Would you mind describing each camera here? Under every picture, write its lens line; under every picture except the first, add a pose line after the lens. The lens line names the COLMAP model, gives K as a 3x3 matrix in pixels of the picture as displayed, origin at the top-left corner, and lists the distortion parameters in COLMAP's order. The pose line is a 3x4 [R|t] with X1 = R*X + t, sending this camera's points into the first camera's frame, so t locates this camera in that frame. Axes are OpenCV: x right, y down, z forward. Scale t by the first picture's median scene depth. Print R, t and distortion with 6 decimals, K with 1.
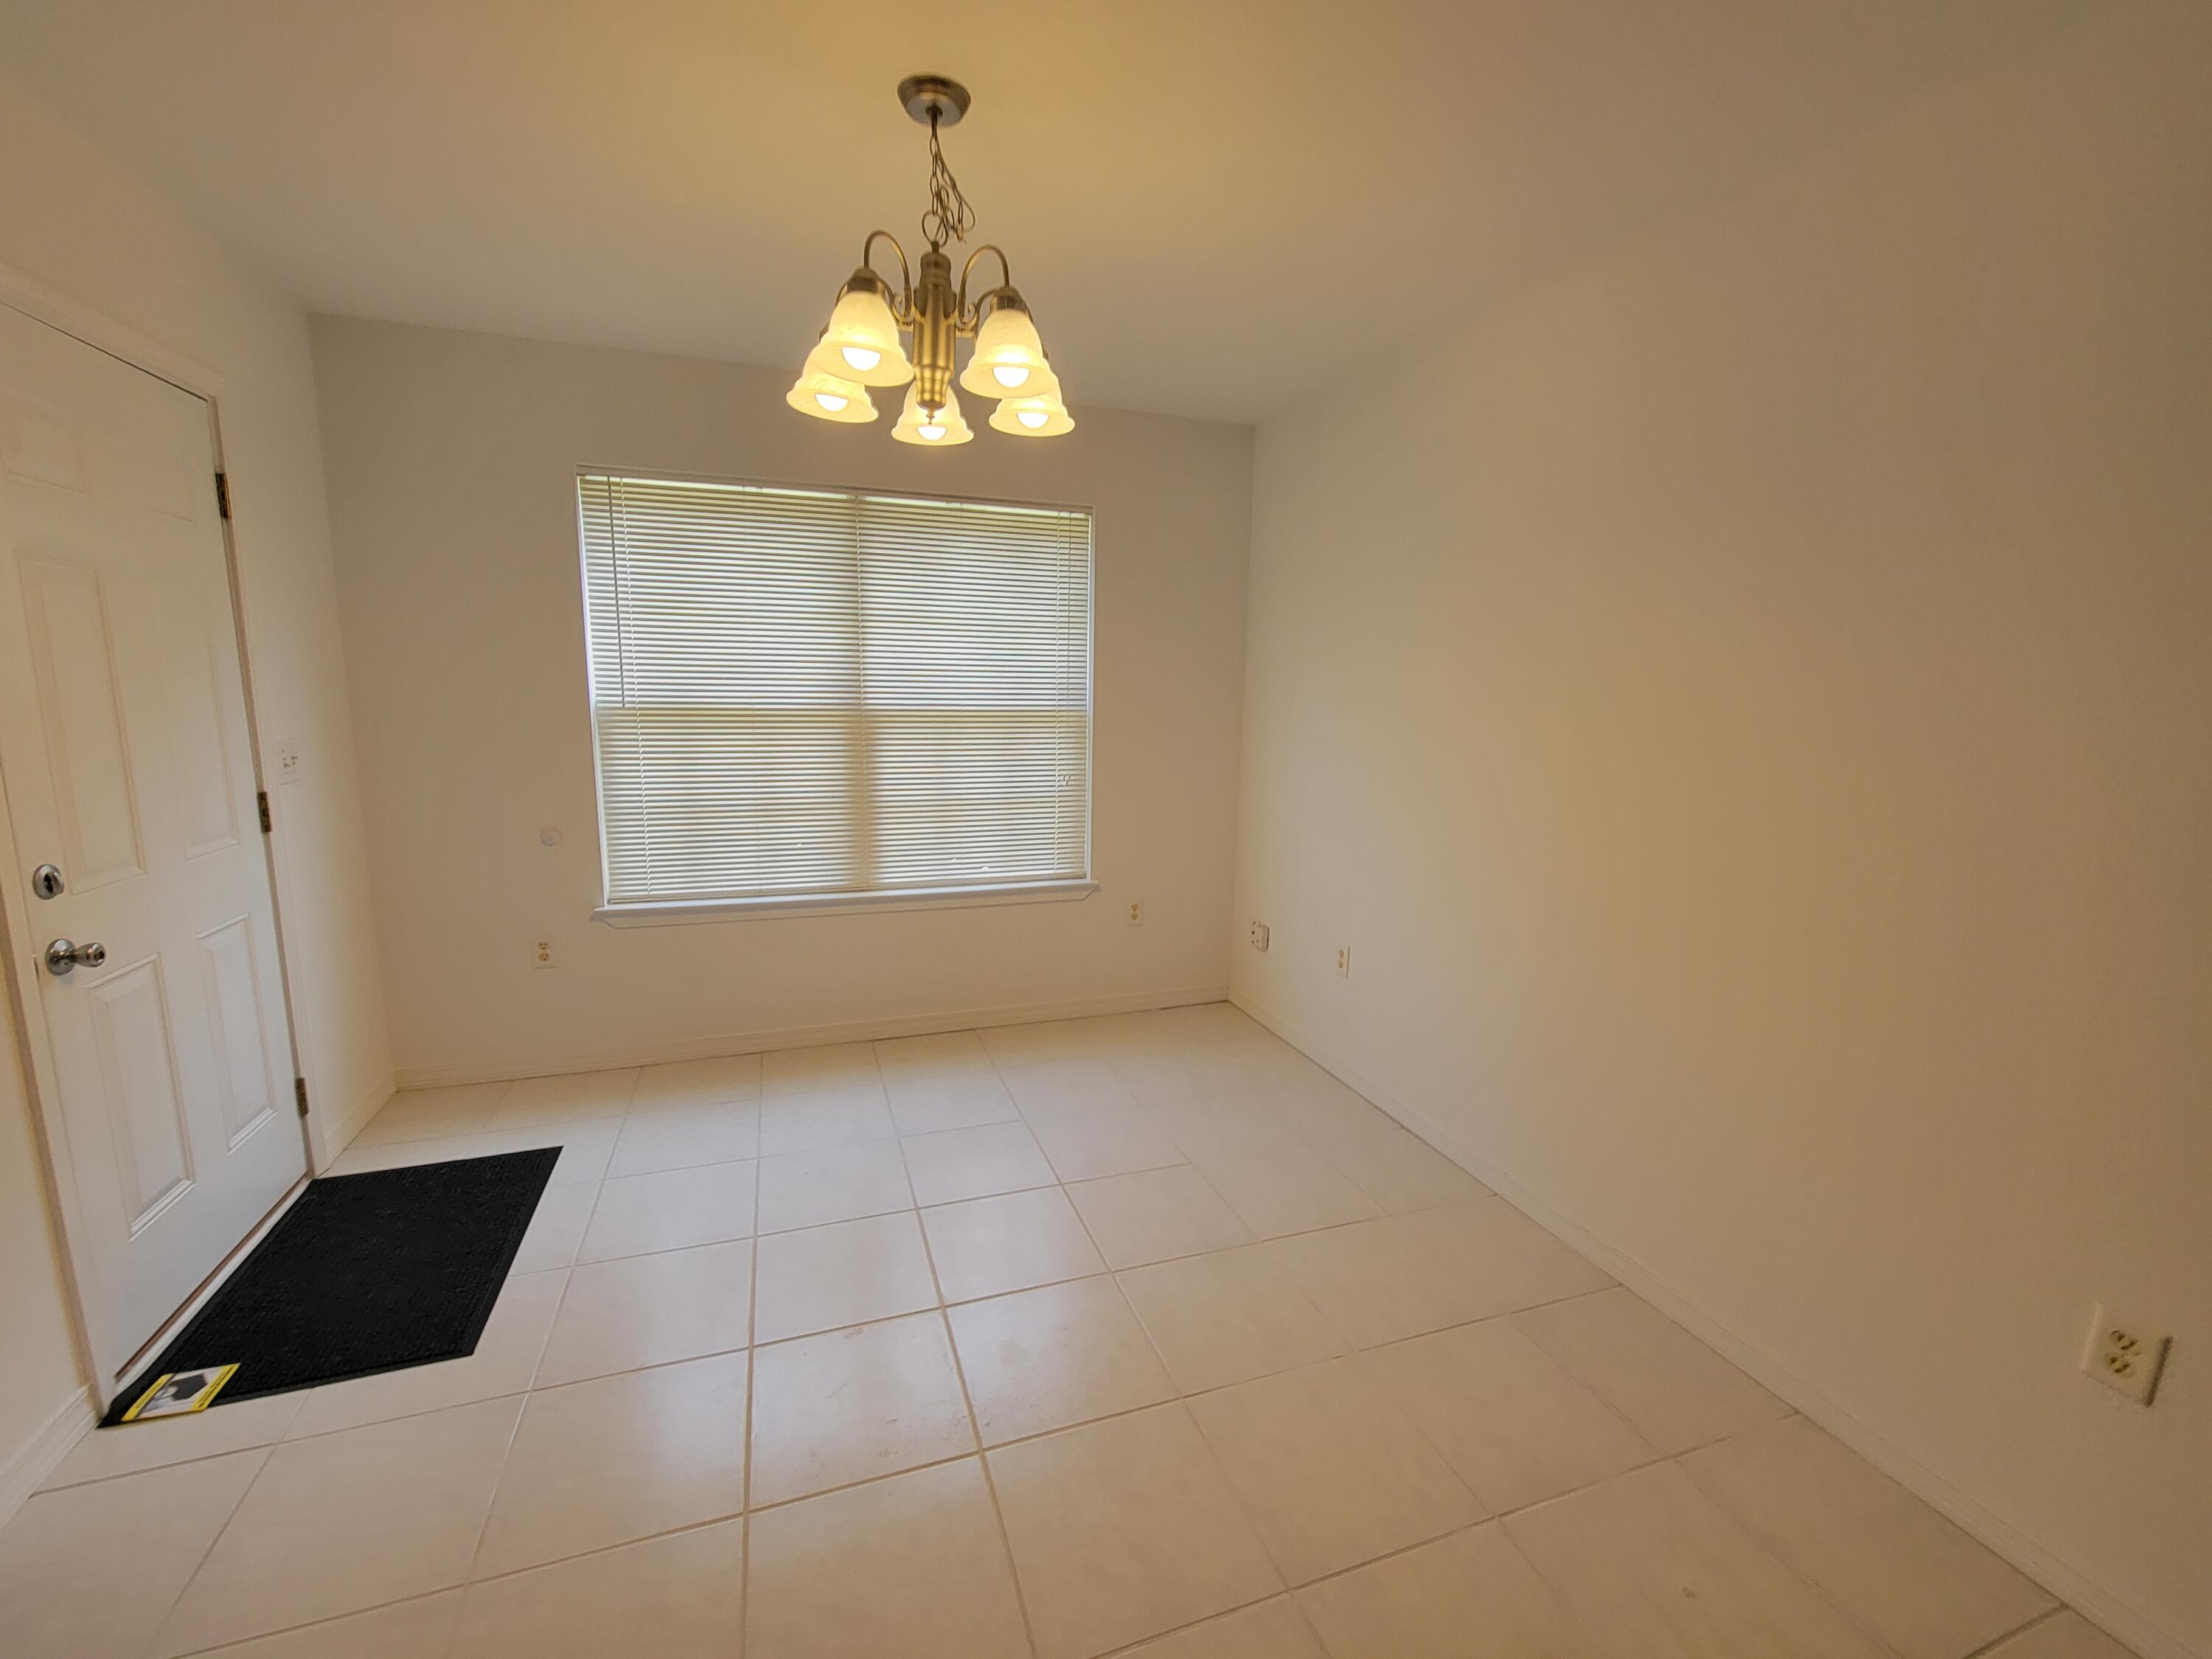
lens RADIAL K [[905.4, 0, 1091.8], [0, 905.4, 837.8], [0, 0, 1]] dist [0.001162, 0.000033]
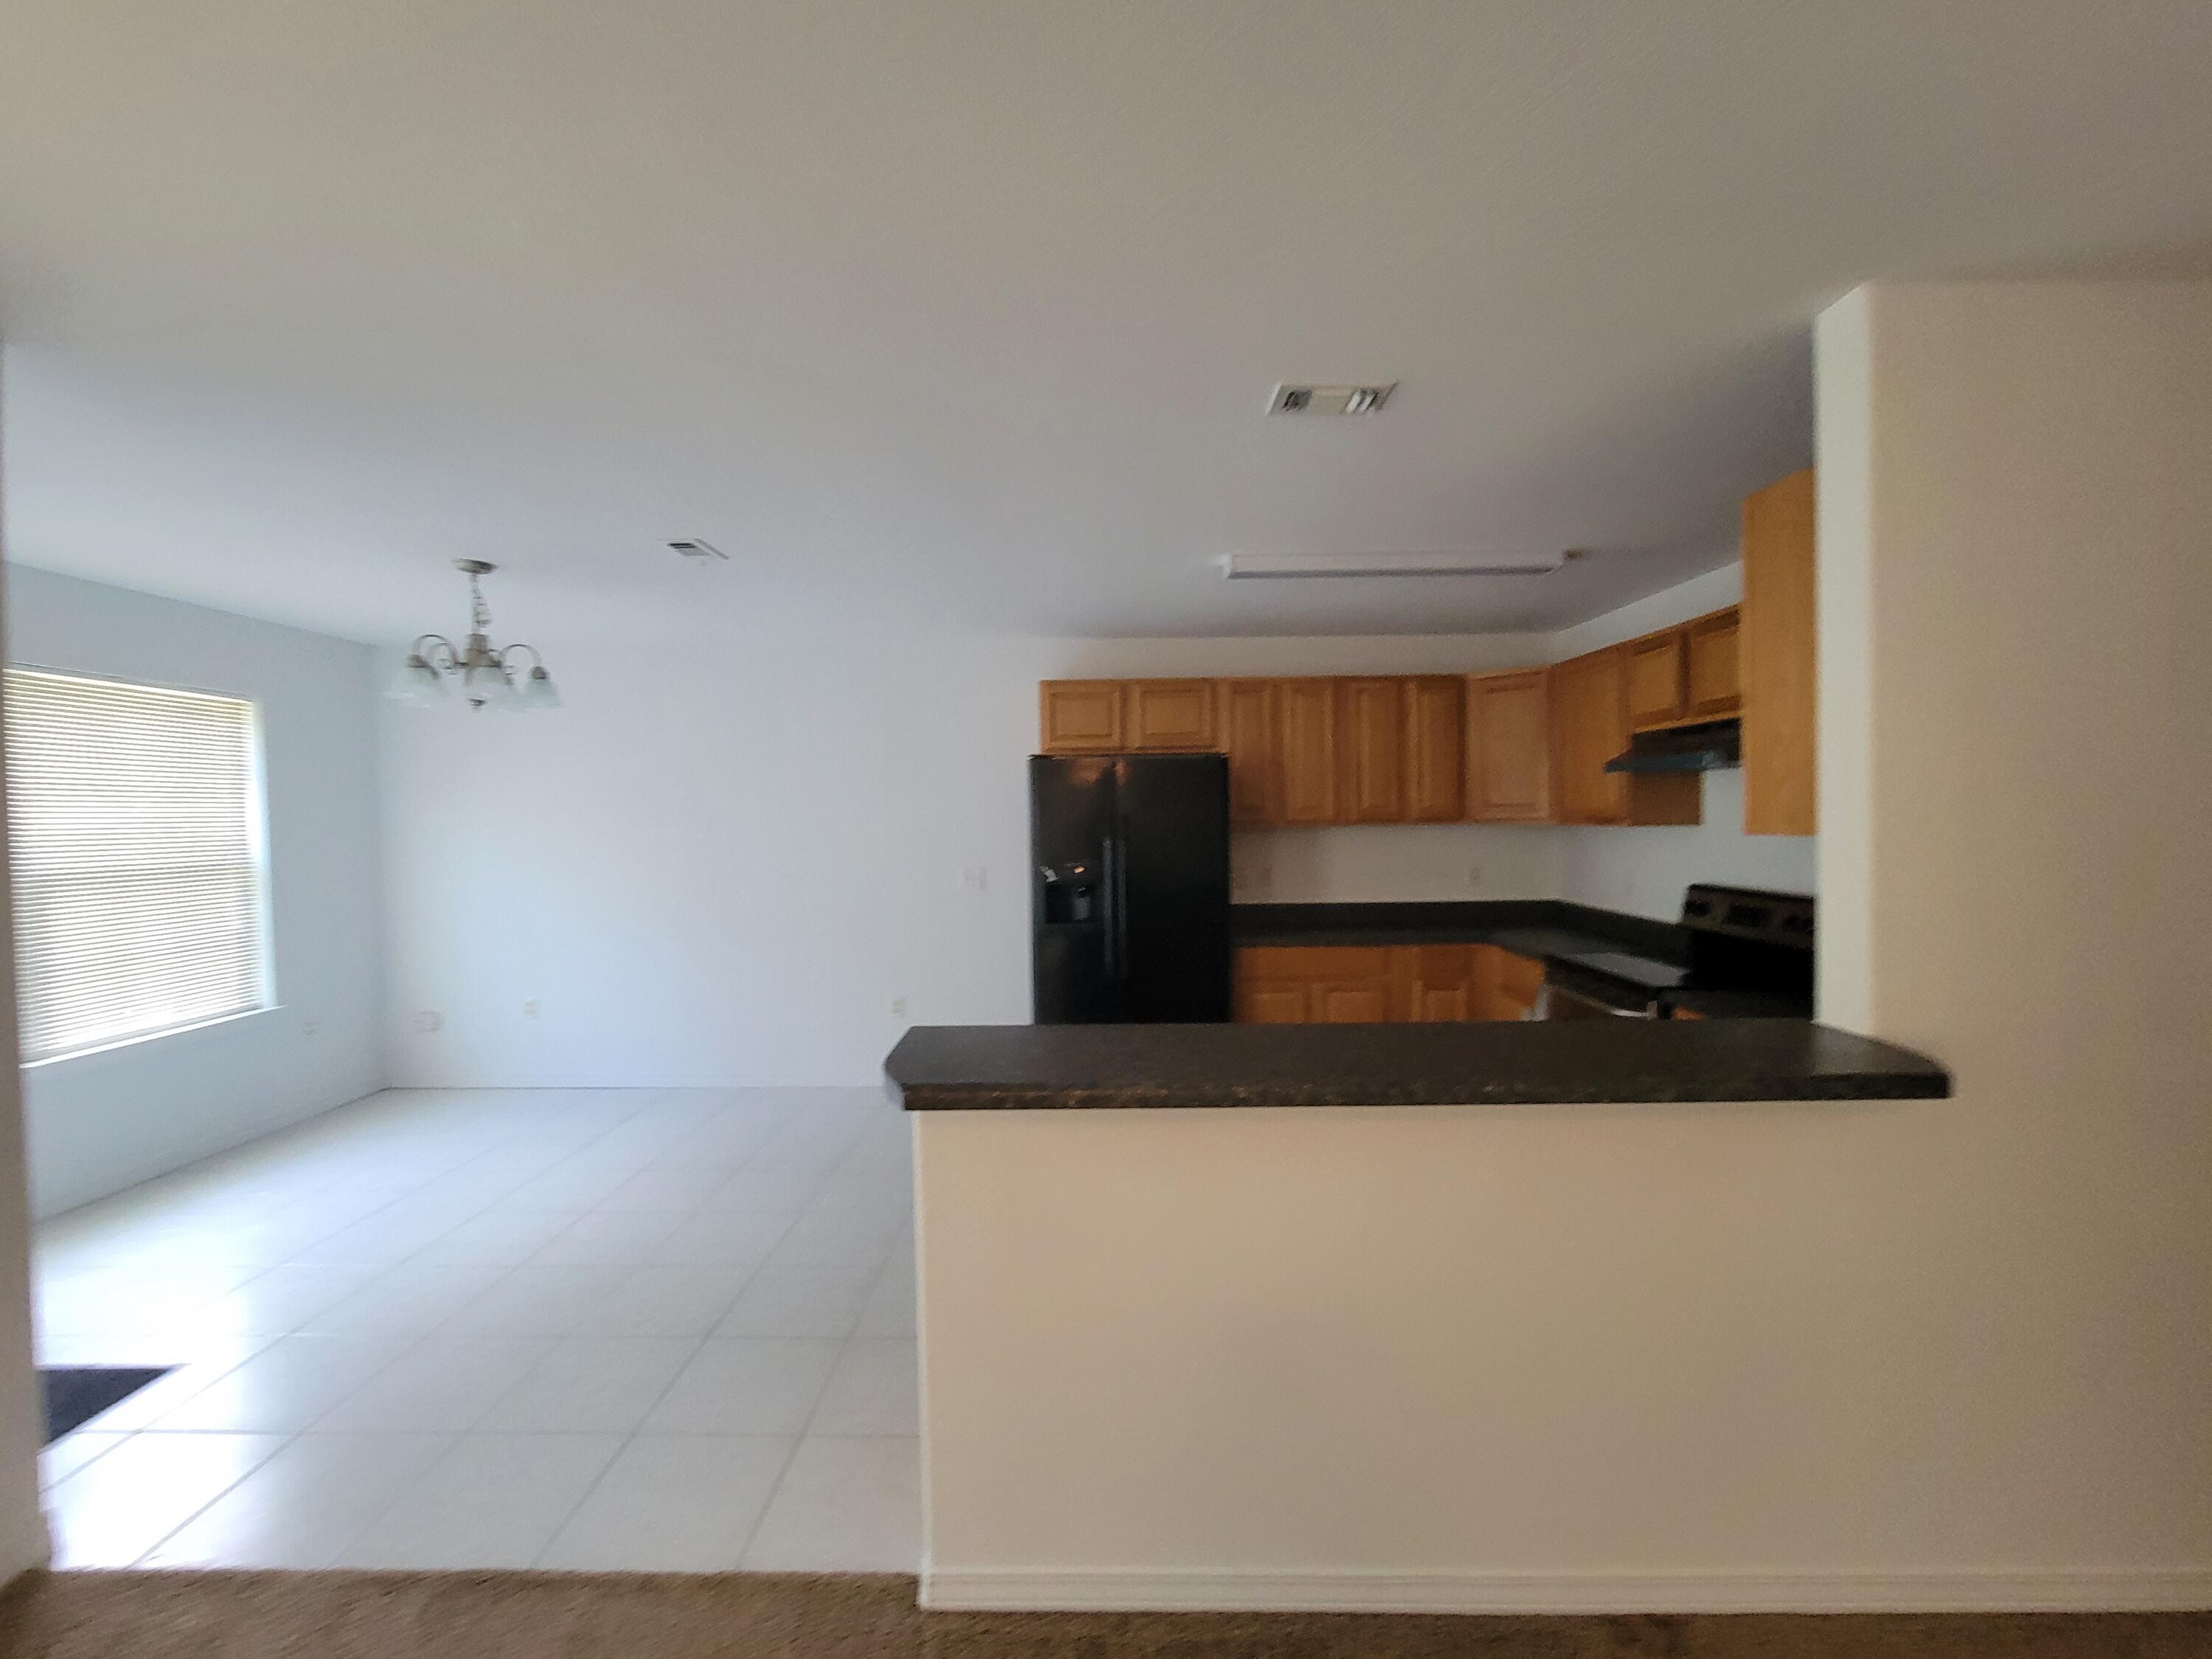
lens RADIAL K [[905.4, 0, 1091.8], [0, 905.4, 837.8], [0, 0, 1]] dist [0.001162, 0.000033]
pose [[0.336934, -0.043603, 0.940518, -0.903311], [0.175198, 0.984384, -0.017127, 0.045521], [-0.925084, 0.170548, 0.339311, -0.487697]]
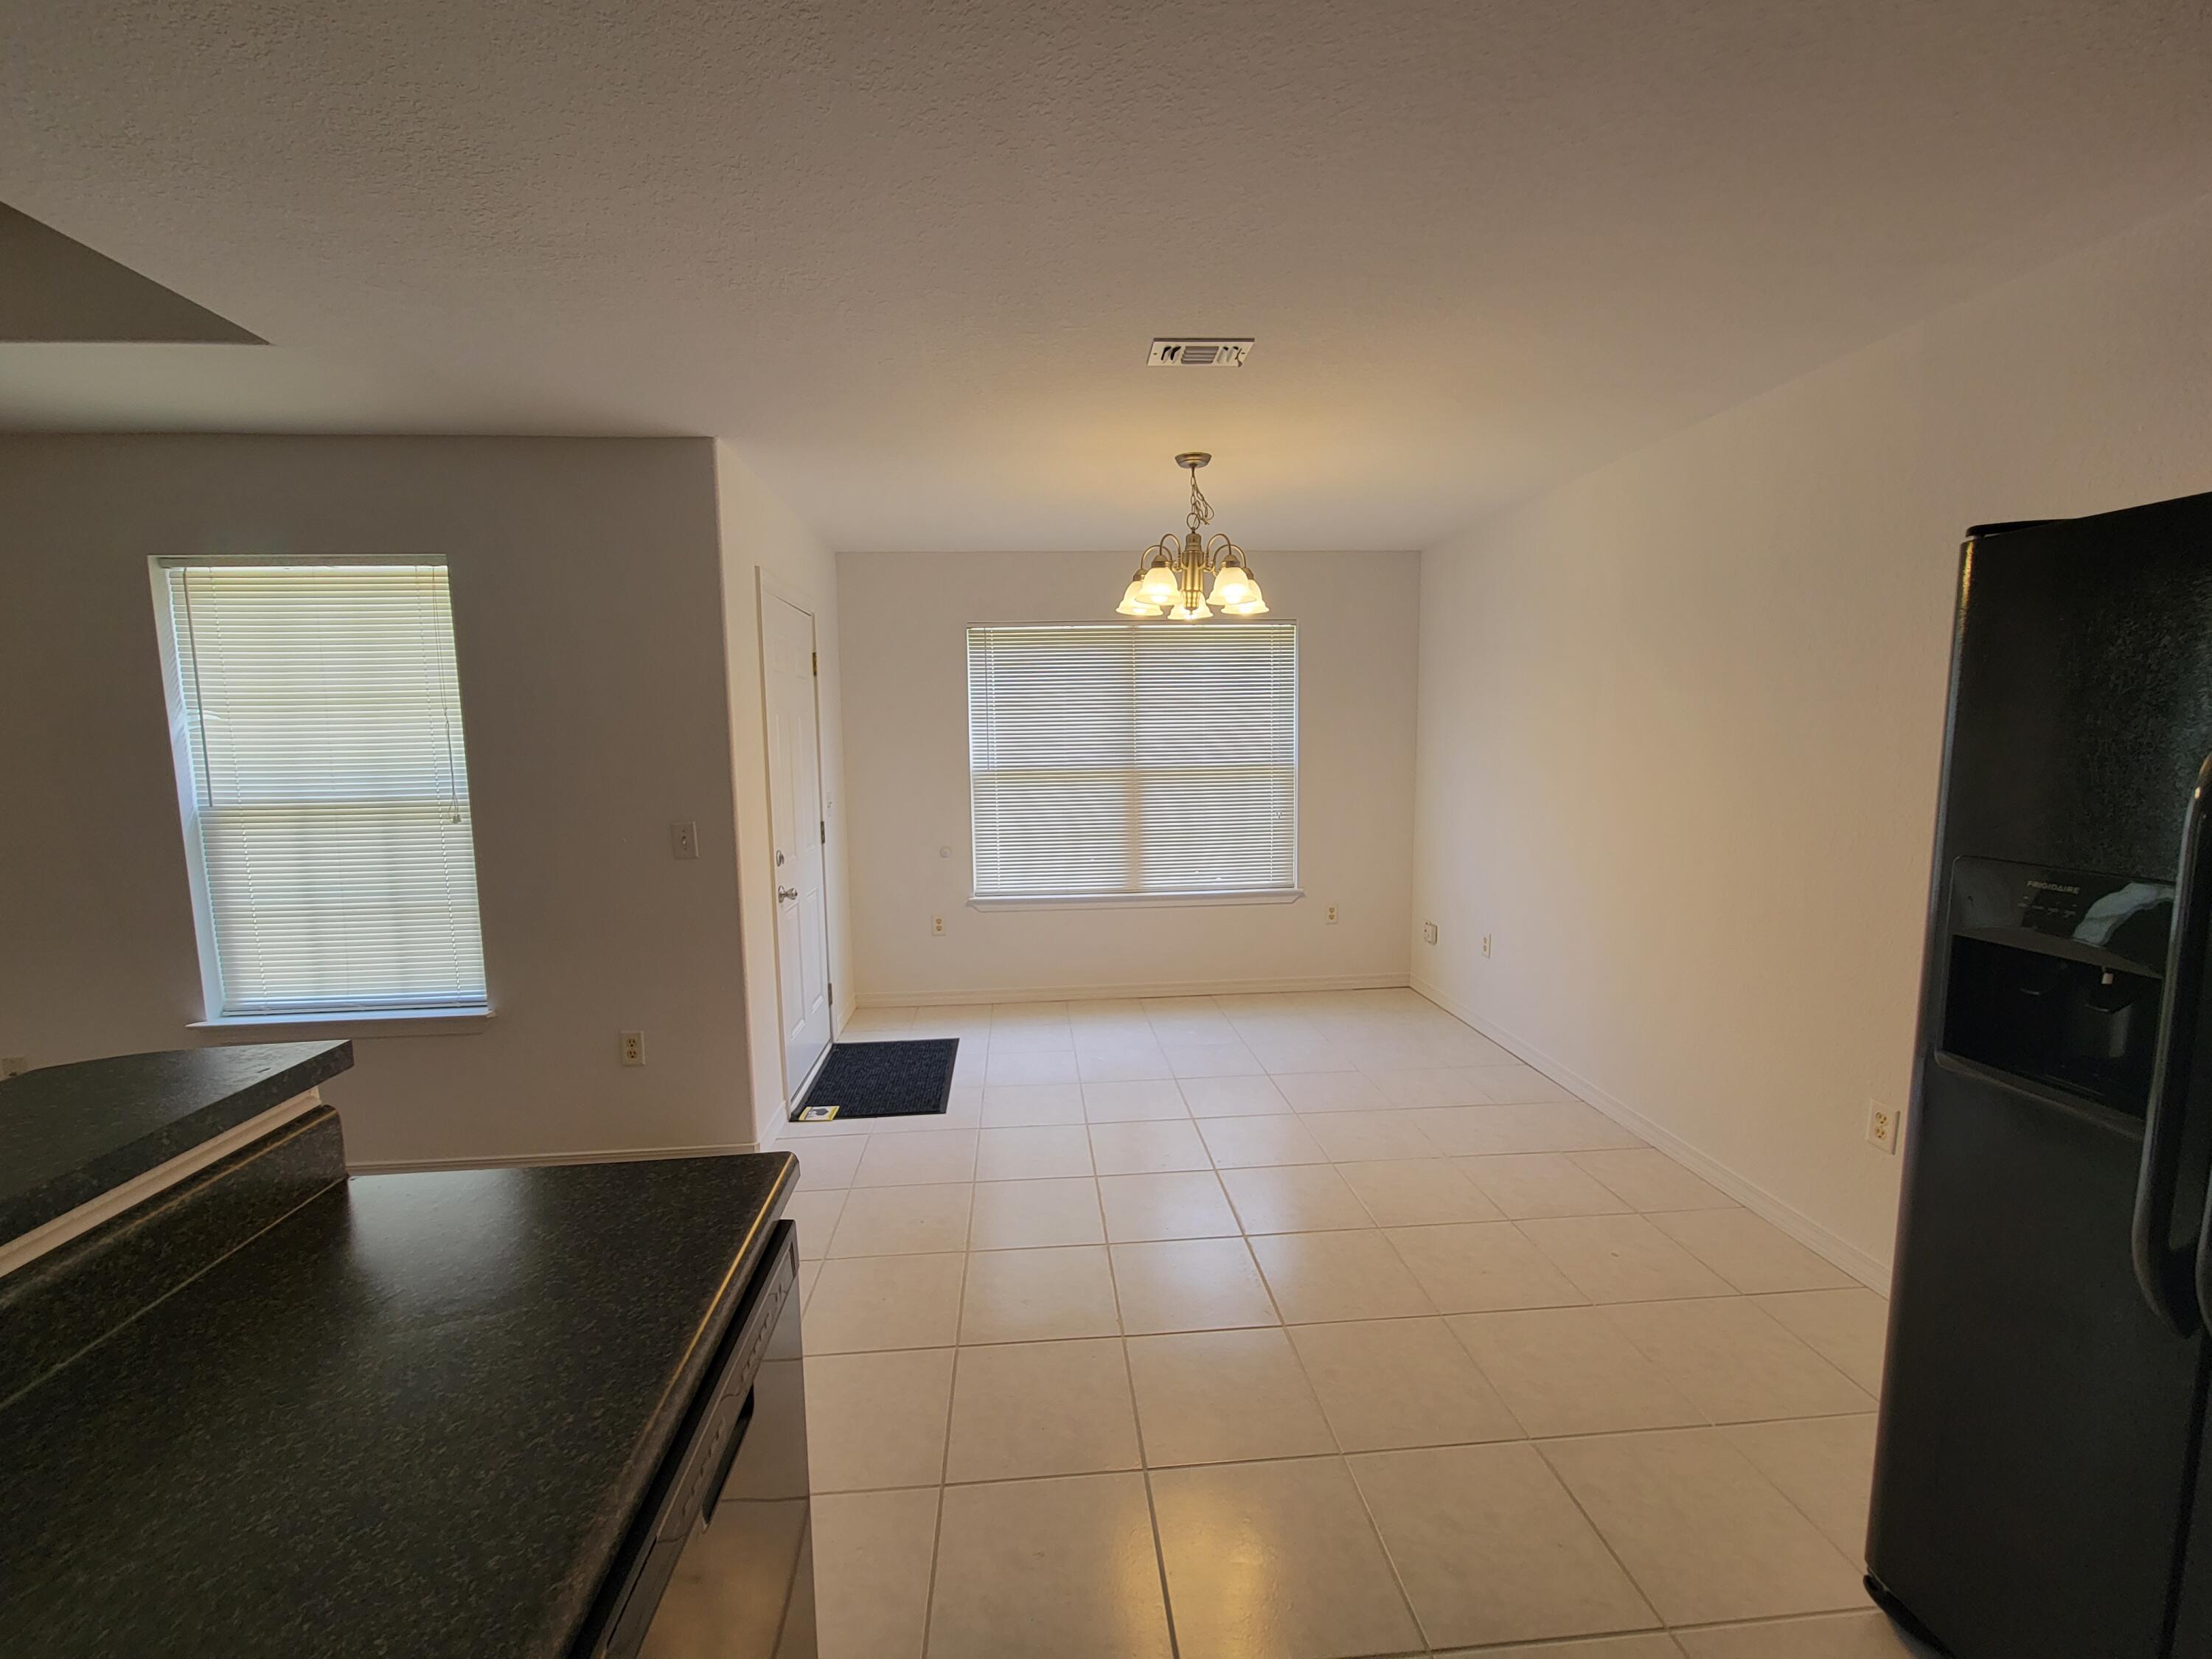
lens RADIAL K [[905.4, 0, 1091.8], [0, 905.4, 837.8], [0, 0, 1]] dist [0.001162, 0.000033]
pose [[0.966940, -0.004175, -0.254971, 0.059151], [-0.010199, 0.998433, -0.055026, 0.060887], [0.254801, 0.055807, 0.965382, -0.486510]]
